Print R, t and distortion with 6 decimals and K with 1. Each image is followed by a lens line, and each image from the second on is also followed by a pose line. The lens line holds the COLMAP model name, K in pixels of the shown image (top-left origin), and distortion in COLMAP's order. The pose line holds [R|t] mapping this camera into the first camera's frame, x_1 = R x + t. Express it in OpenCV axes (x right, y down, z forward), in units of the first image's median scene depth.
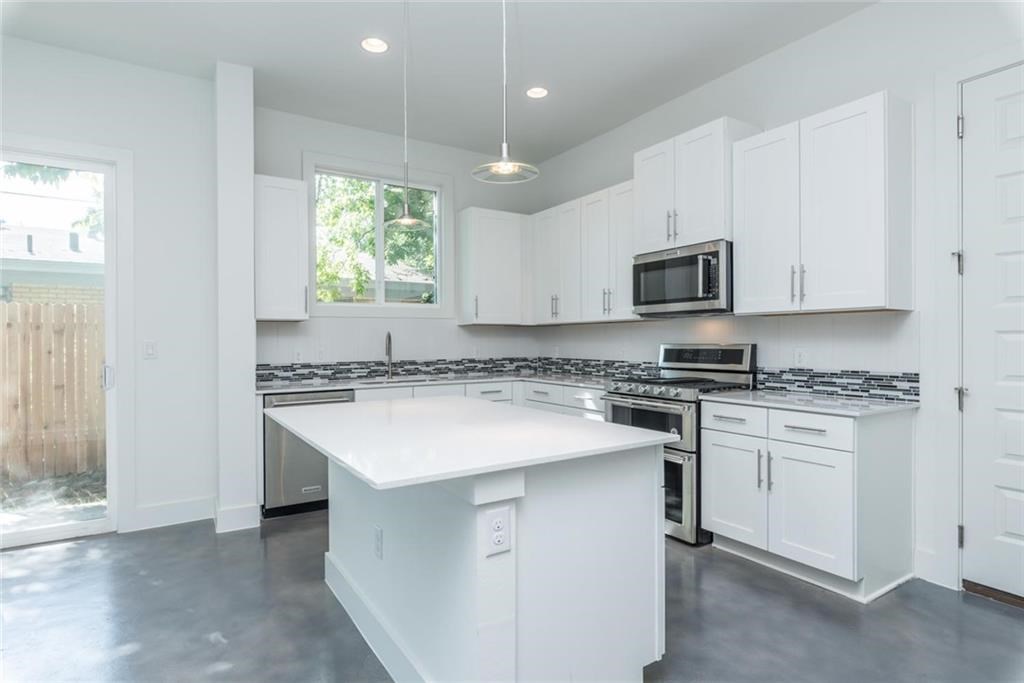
lens RADIAL K [[541.4, 0, 512.8], [0, 541.4, 343.0], [0, 0, 1]] dist [0.011944, -0.003992]
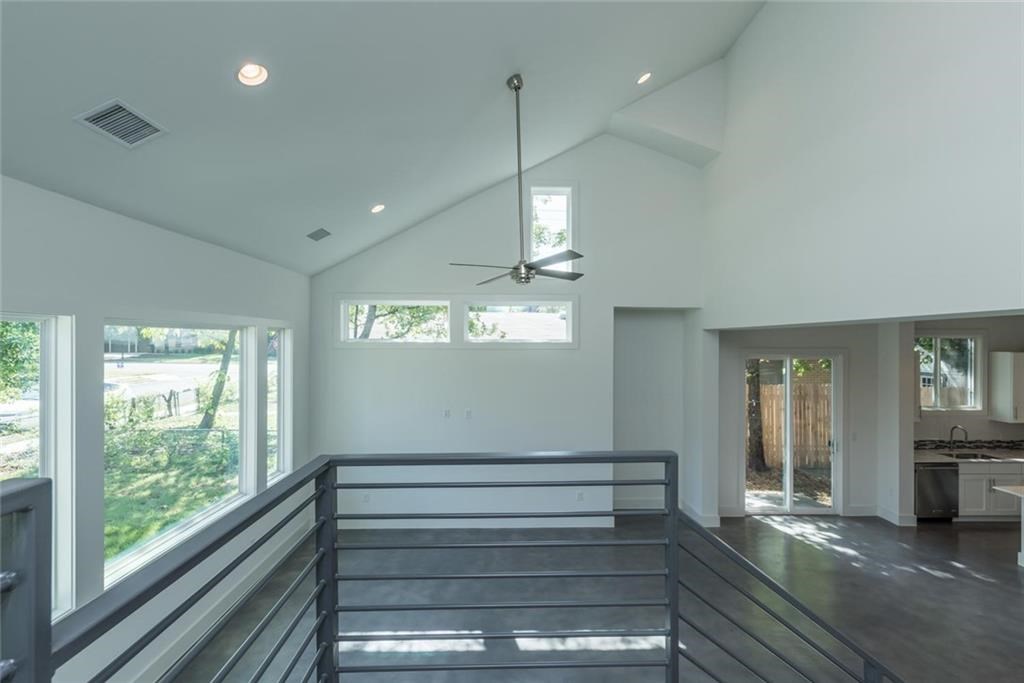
lens RADIAL K [[434.3, 0, 518.0], [0, 434.3, 346.8], [0, 0, 1]] dist [-0.000453, 0.000861]
pose [[0.856690, 0.010211, -0.515731, -0.765910], [-0.010815, 0.999940, 0.001833, -0.283580], [0.515719, 0.004008, 0.856749, -1.028015]]
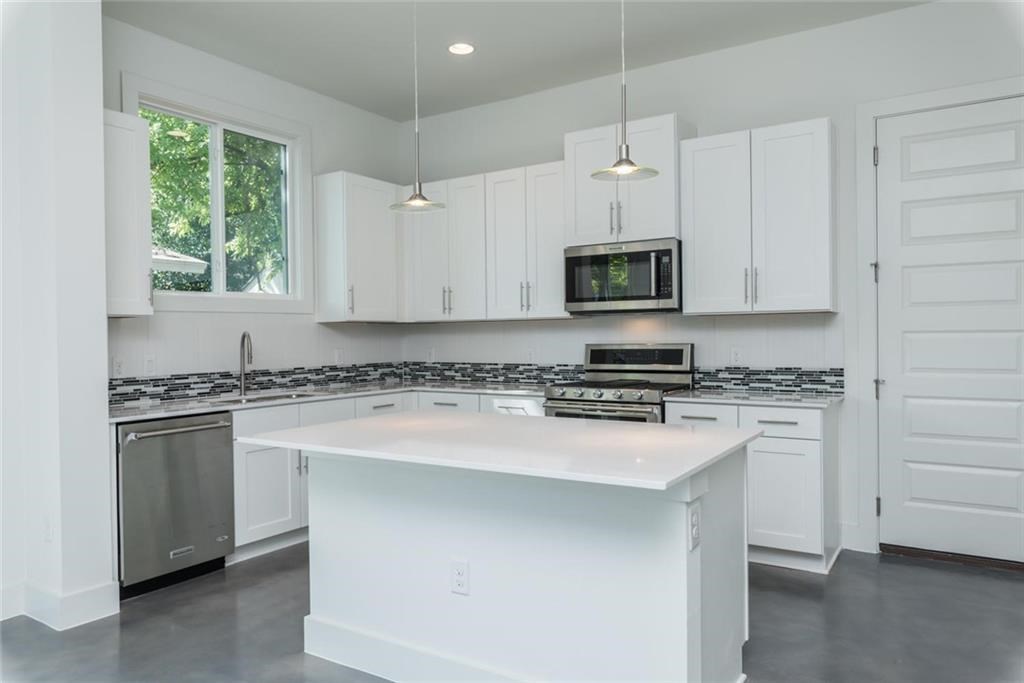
lens RADIAL K [[705.1, 0, 511.4], [0, 705.1, 343.3], [0, 0, 1]] dist [0.008125, 0.001322]
pose [[0.908747, -0.010692, 0.417211, -0.316702], [0.009726, 0.999943, 0.004440, -0.005897], [-0.417235, 0.000023, 0.908799, -0.029762]]
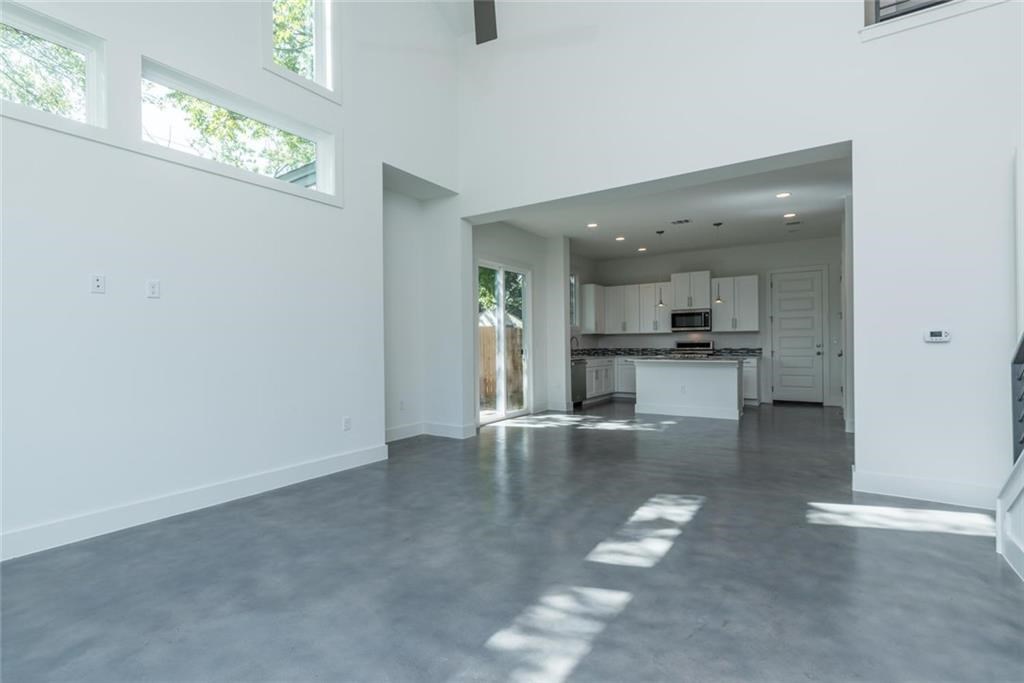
lens RADIAL K [[478.3, 0, 510.4], [0, 478.3, 343.2], [0, 0, 1]] dist [0.001881, 0.000441]
pose [[0.914464, -0.002773, 0.404658, -1.402033], [0.006755, 0.999942, -0.008413, 0.024841], [-0.404611, 0.010427, 0.914429, -0.849489]]
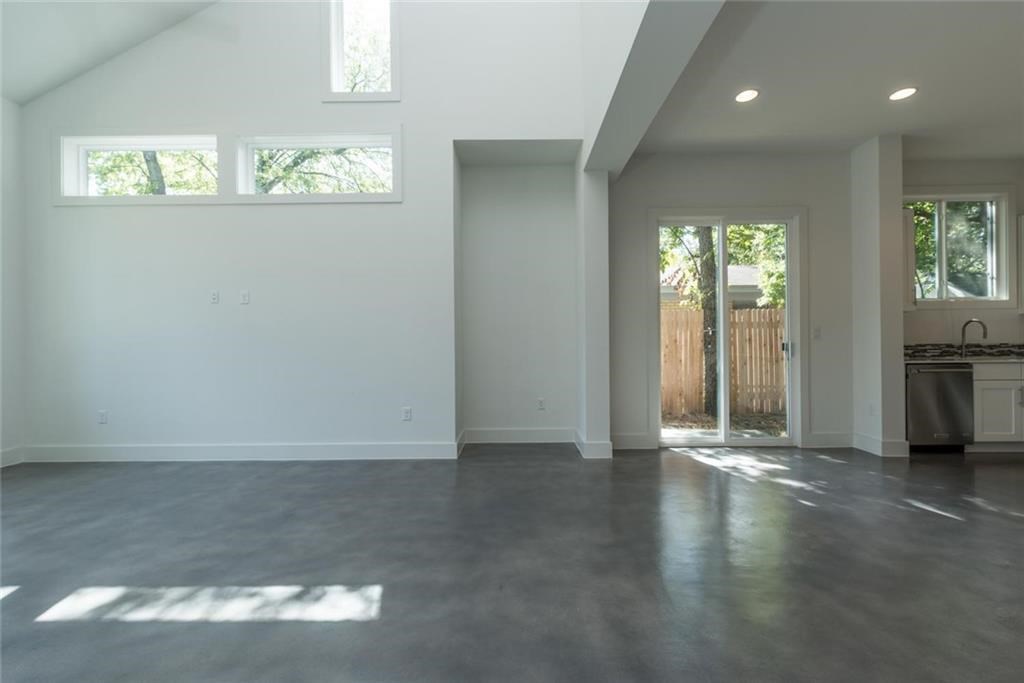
lens RADIAL K [[434.3, 0, 512.4], [0, 434.3, 342.9], [0, 0, 1]] dist [-0.000453, 0.000861]
pose [[0.837374, -0.001302, -0.546629, -0.588223], [0.001862, 0.999998, 0.000470, 0.031364], [0.546627, -0.001411, 0.837375, -0.427726]]
